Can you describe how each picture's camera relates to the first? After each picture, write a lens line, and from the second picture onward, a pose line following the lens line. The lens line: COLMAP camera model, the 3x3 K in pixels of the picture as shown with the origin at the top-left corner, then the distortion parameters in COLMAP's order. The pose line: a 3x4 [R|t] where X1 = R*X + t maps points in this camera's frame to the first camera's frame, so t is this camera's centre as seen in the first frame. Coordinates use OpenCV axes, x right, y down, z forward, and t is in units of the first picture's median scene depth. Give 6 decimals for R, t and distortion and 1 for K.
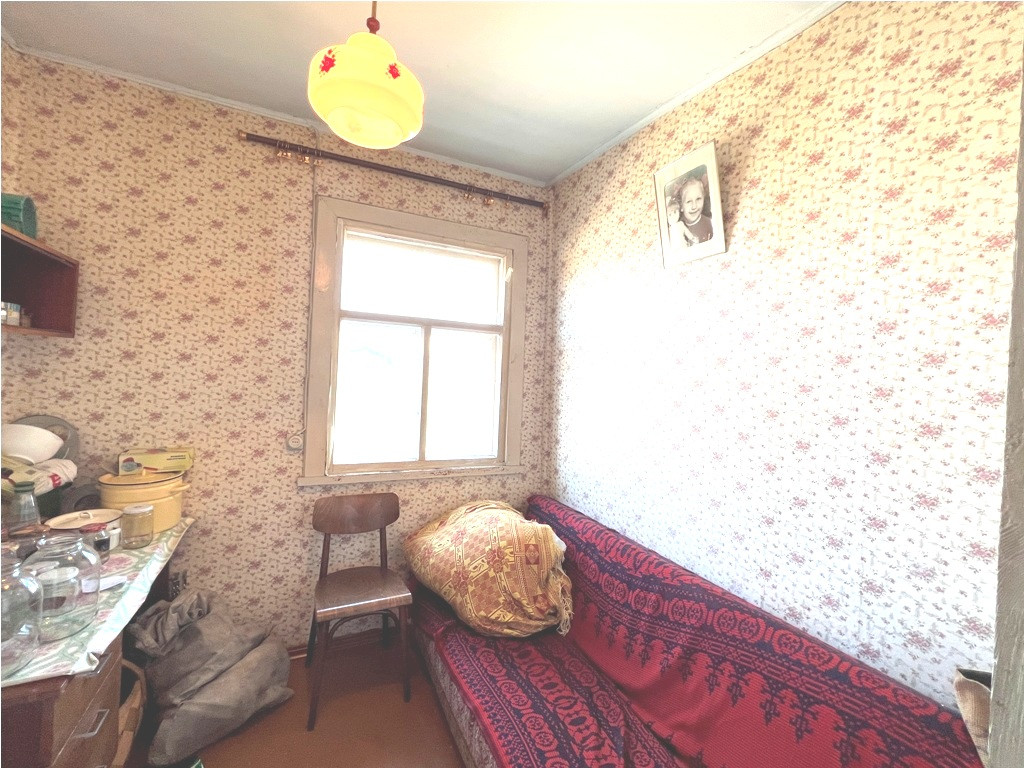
lens RADIAL K [[429.1, 0, 504.3], [0, 429.1, 382.7], [0, 0, 1]] dist [-0.000818, 0.000677]
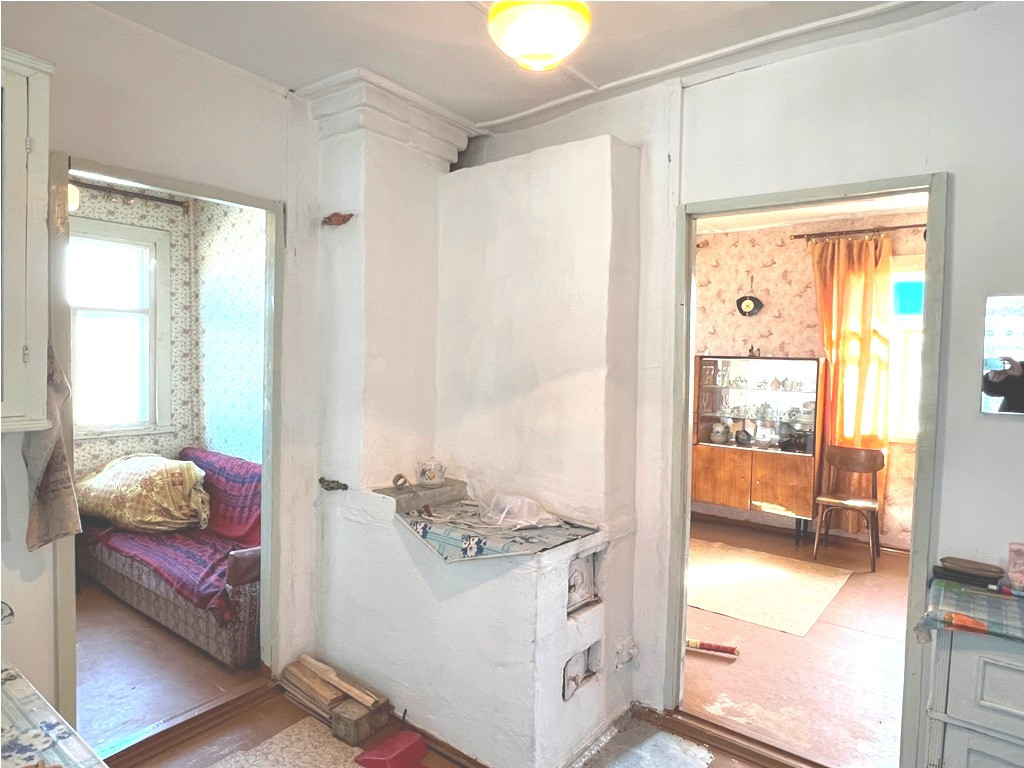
lens RADIAL K [[630.5, 0, 505.9], [0, 630.5, 384.4], [0, 0, 1]] dist [0.001438, -0.001789]
pose [[0.888542, -0.042813, 0.456793, 0.083152], [0.015011, 0.997816, 0.064322, -0.026278], [-0.458549, -0.050296, 0.887245, -1.205938]]
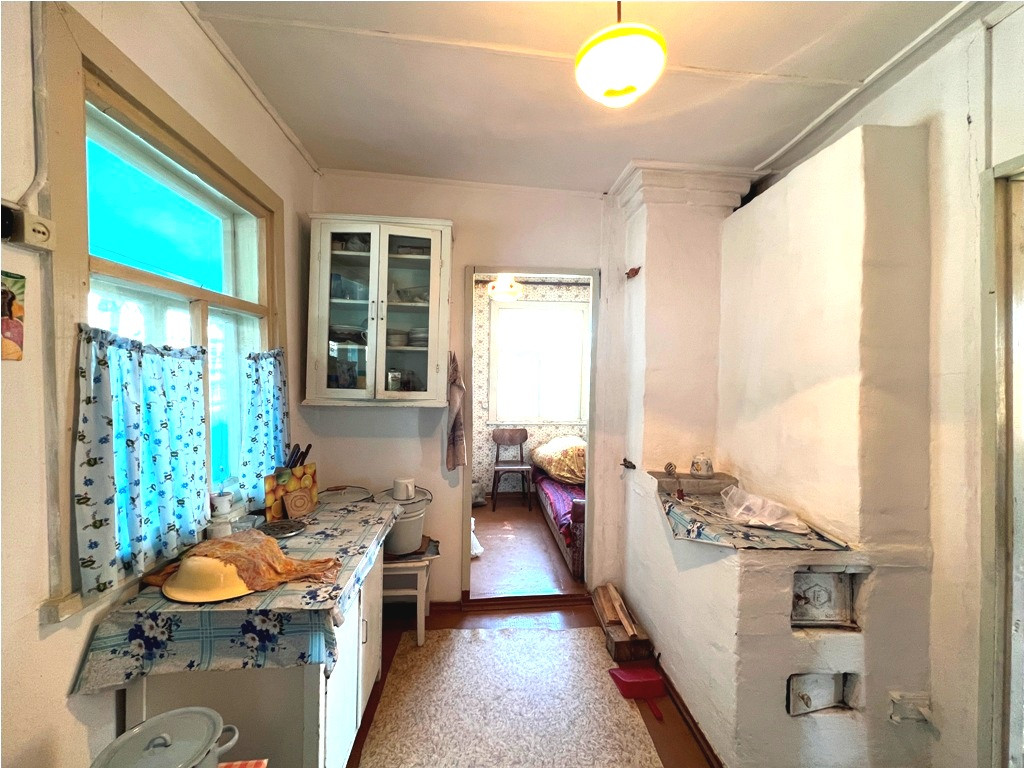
lens RADIAL K [[429.1, 0, 511.0], [0, 429.1, 381.0], [0, 0, 1]] dist [-0.000818, 0.000677]
pose [[0.933435, -0.026351, -0.357778, 0.495034], [0.024607, 0.999653, -0.009427, 0.027153], [0.357902, -0.000005, 0.933759, -1.152083]]
